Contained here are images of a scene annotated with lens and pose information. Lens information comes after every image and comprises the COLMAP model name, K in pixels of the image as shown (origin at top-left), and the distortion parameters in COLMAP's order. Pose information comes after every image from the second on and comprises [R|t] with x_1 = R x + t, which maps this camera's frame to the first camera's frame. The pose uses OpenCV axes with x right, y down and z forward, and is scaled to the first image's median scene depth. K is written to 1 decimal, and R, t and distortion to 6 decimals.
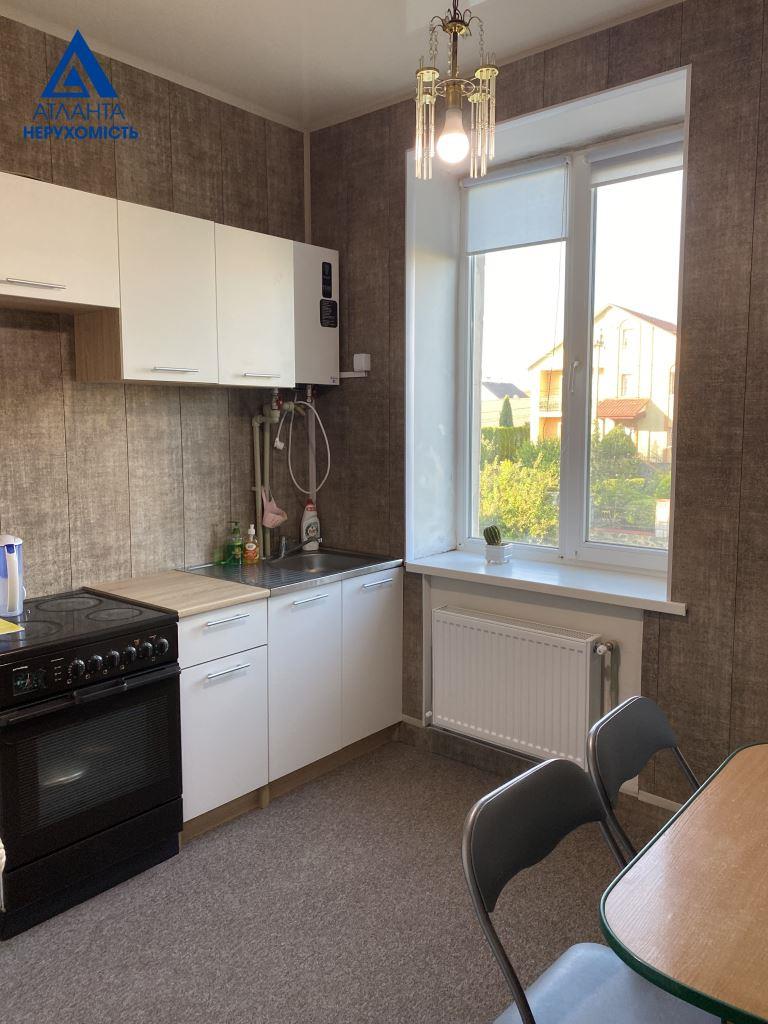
lens RADIAL K [[776.6, 0, 385.1], [0, 776.6, 509.8], [0, 0, 1]] dist [0.055714, -0.061005]
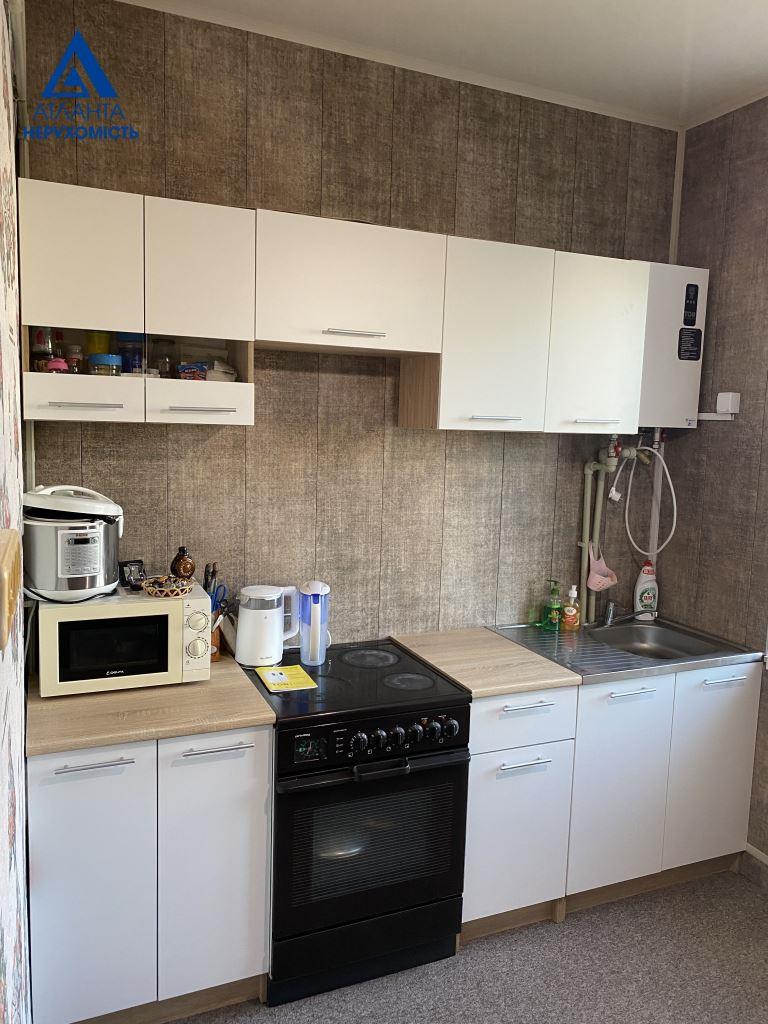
lens RADIAL K [[776.6, 0, 387.4], [0, 776.6, 507.6], [0, 0, 1]] dist [0.055714, -0.061005]
pose [[0.898537, 0.079679, -0.431604, 0.013971], [-0.082408, 0.996521, 0.012409, -0.071715], [0.431092, 0.024417, 0.901978, 0.128662]]
